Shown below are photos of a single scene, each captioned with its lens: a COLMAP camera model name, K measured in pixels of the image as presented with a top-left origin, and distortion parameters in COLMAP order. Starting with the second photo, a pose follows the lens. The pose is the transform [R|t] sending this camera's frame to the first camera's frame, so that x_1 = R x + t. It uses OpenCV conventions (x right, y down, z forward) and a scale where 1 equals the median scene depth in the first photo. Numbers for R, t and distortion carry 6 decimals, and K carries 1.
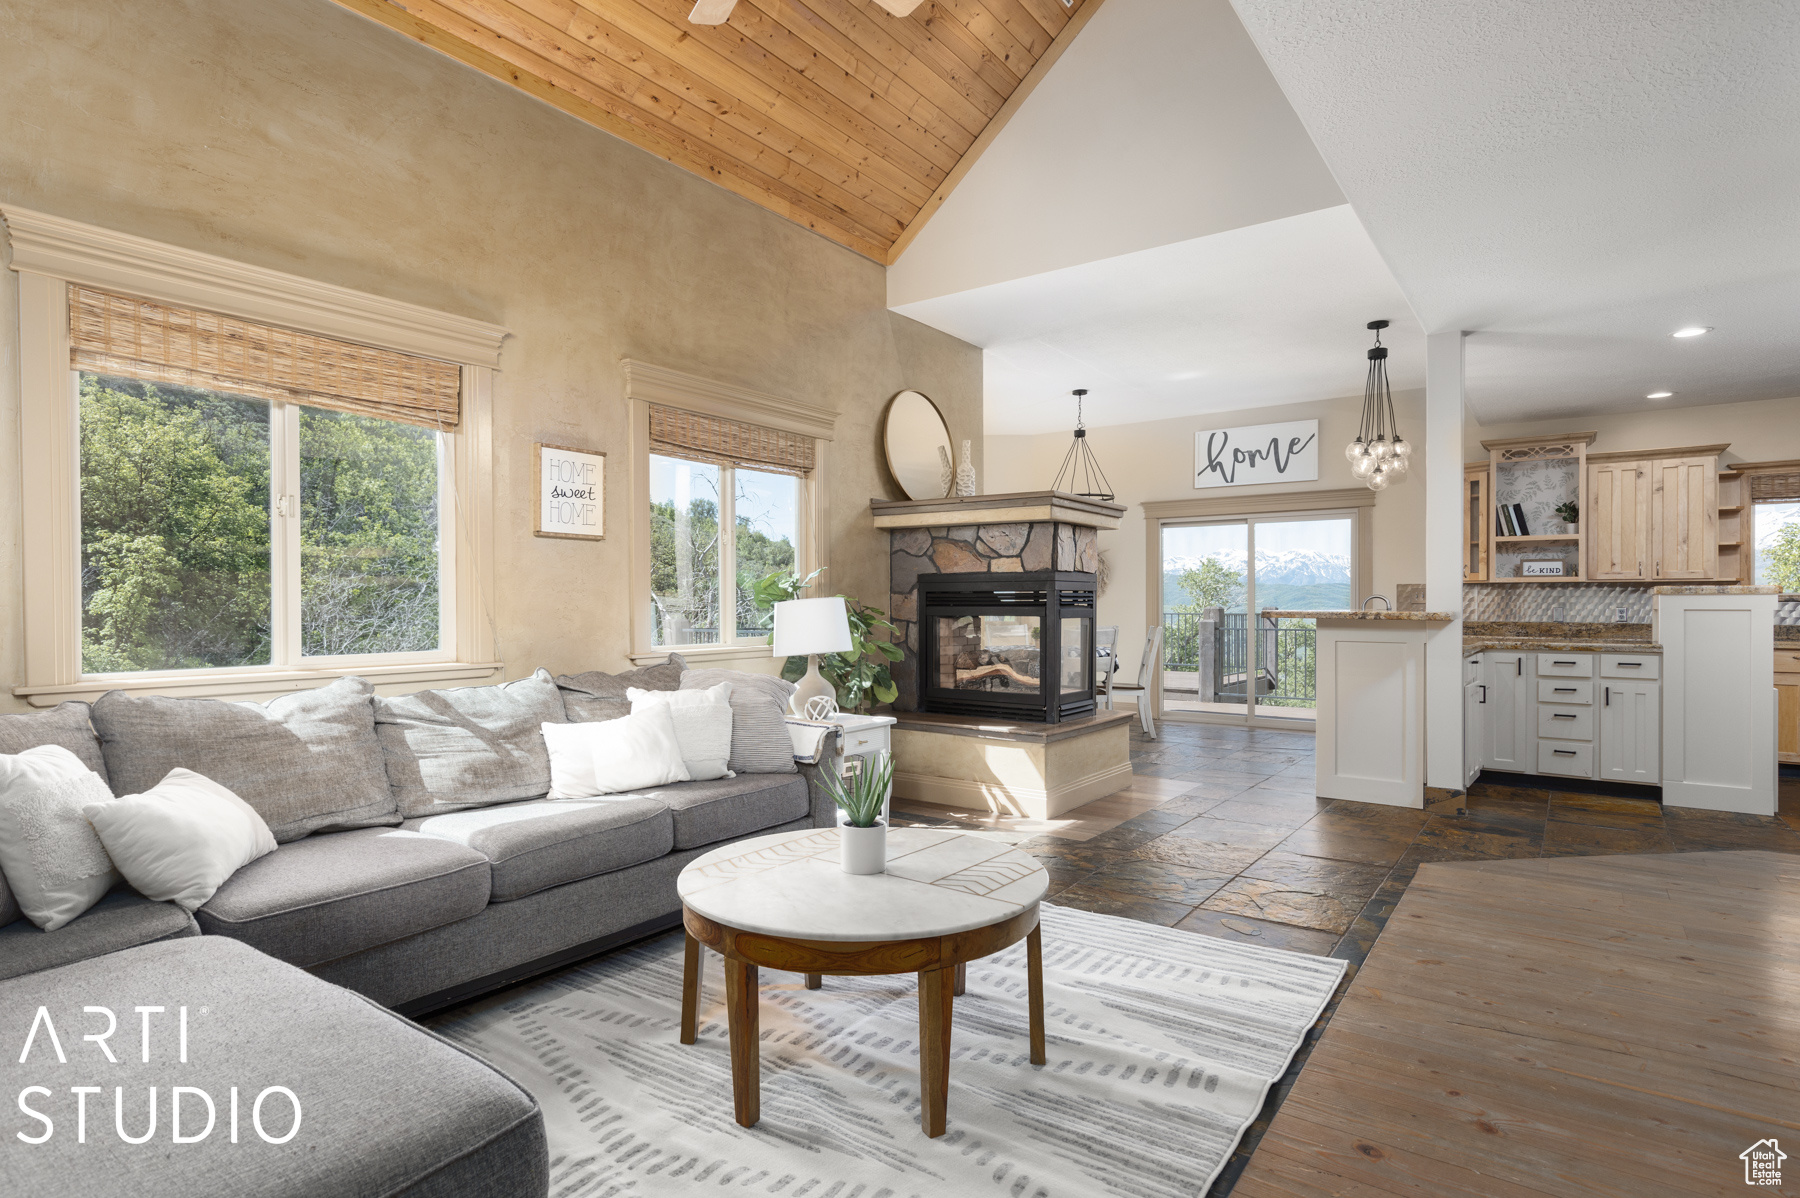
lens RADIAL K [[962.7, 0, 868.9], [0, 962.7, 597.8], [0, 0, 1]] dist [-0.002149, -0.000184]
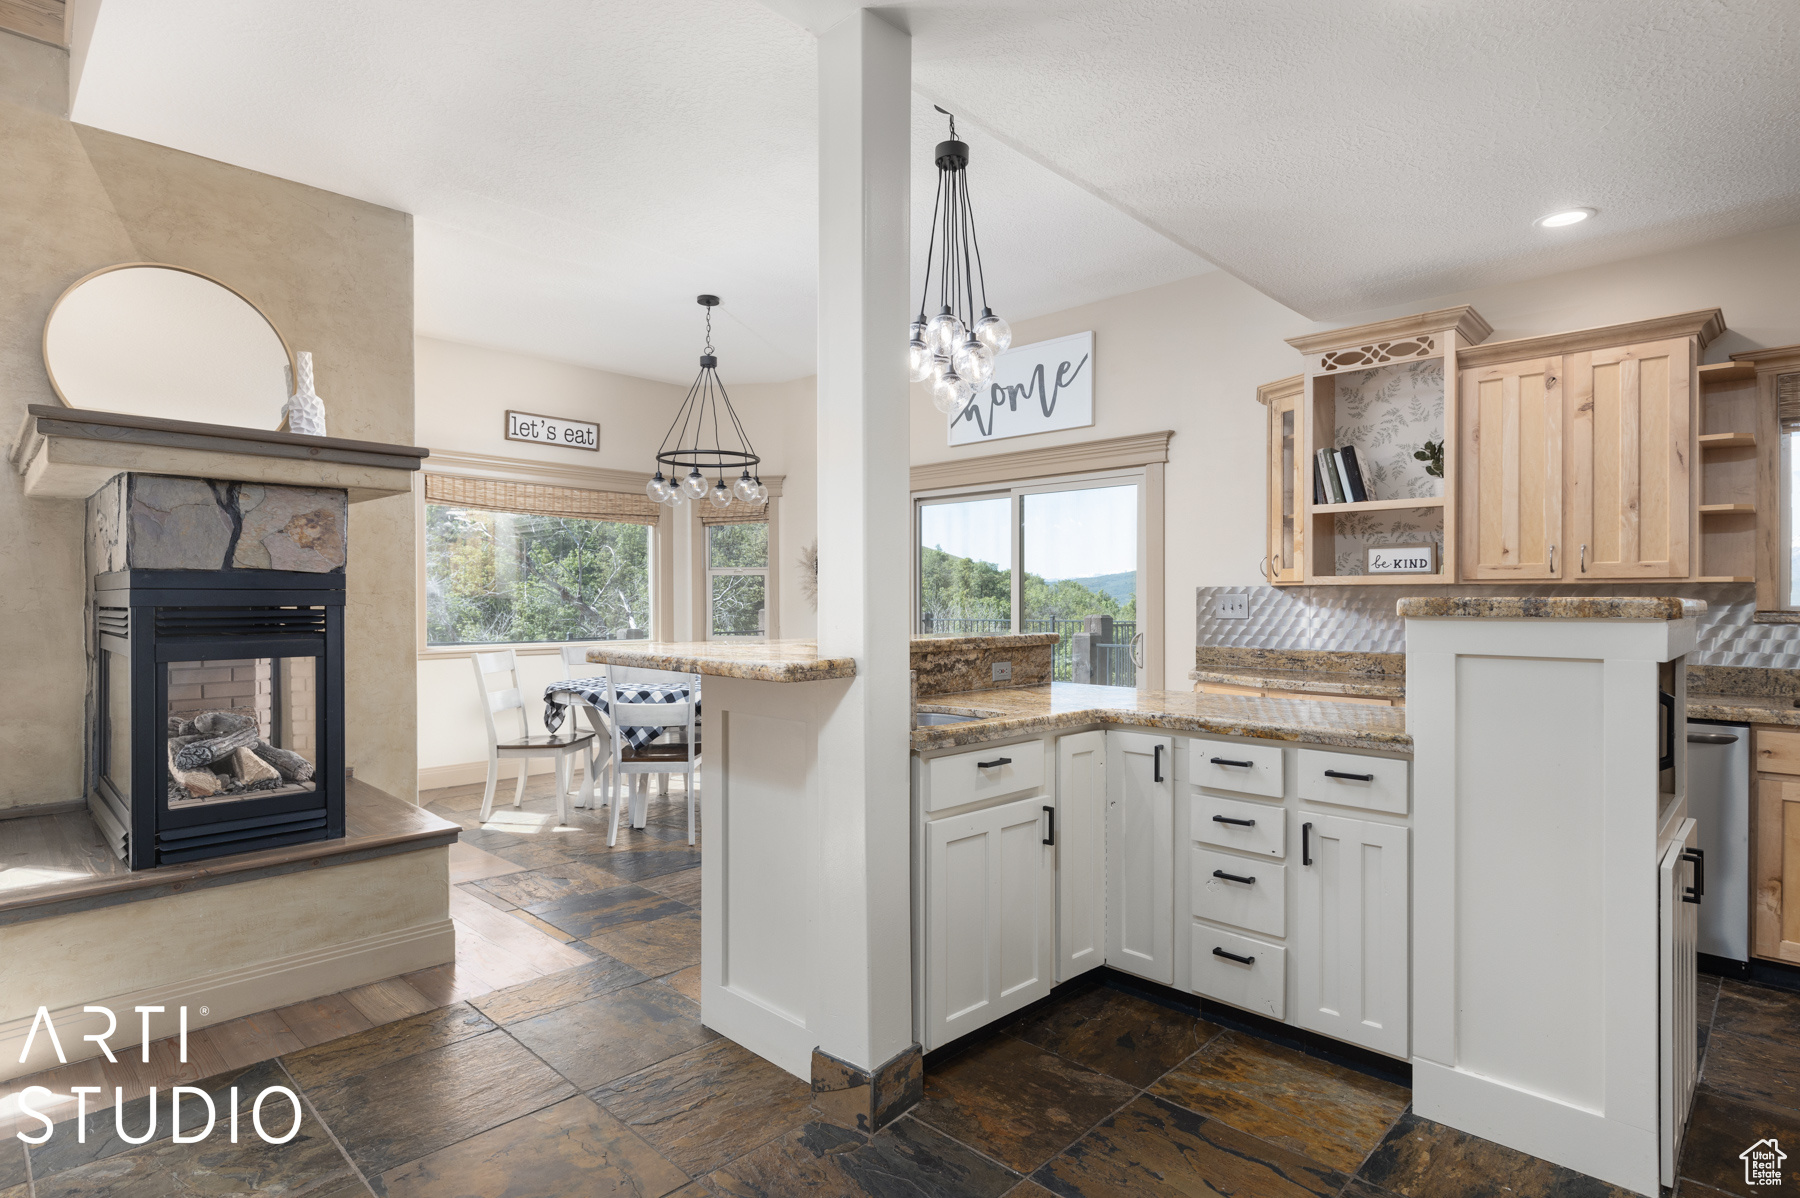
lens RADIAL K [[942.7, 0, 900.0], [0, 942.7, 599.0], [0, 0, 1]] dist [0.000925, -0.000291]
pose [[0.992195, 0.000539, -0.124695, 0.496578], [-0.000332, 0.999999, 0.001685, -0.008492], [0.124696, -0.001631, 0.992194, 0.425843]]
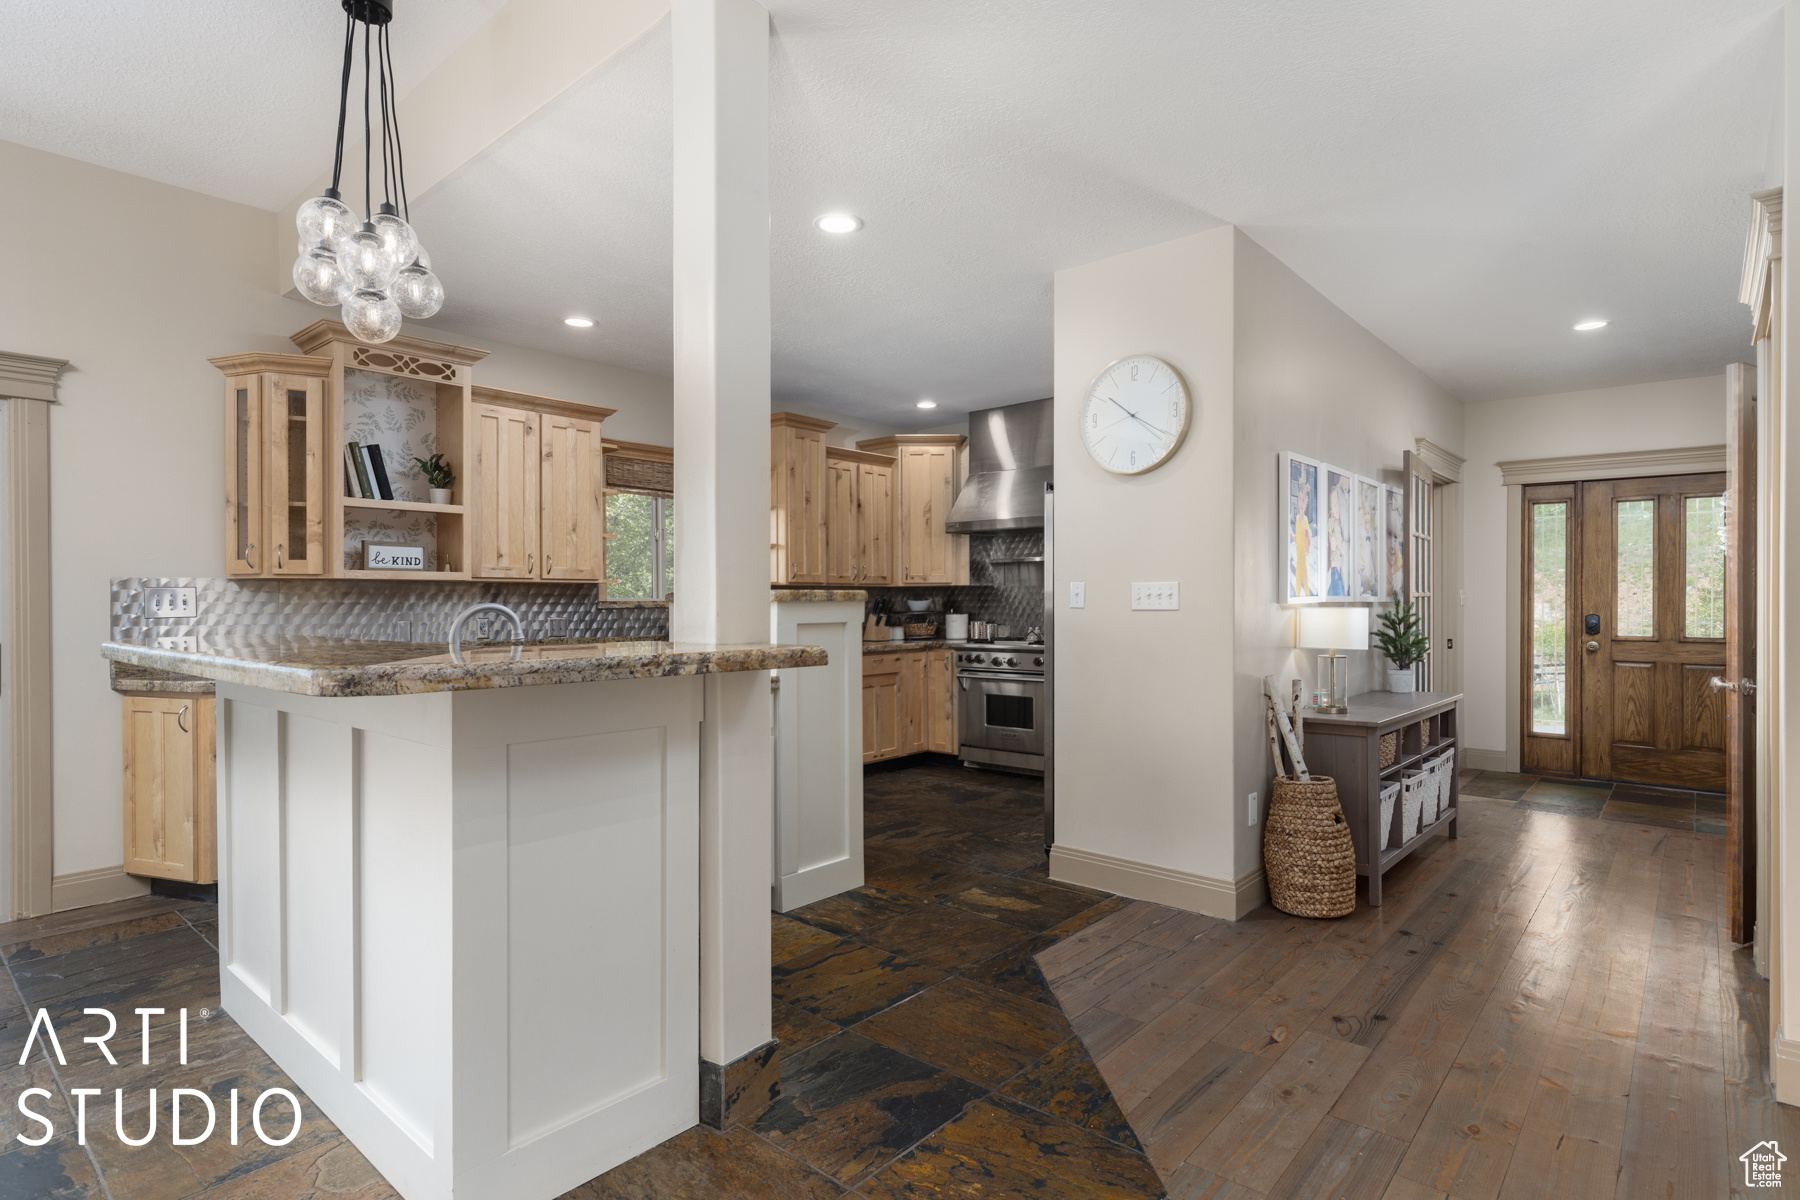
lens RADIAL K [[916.9, 0, 900.0], [0, 916.9, 600.0], [0, 0, 1]] dist [0.000547, 0.000075]
pose [[0.071006, 0.000443, 0.997476, 0.145181], [0.004757, 0.999988, -0.000783, -0.001229], [-0.997465, 0.004801, 0.071003, 0.663214]]
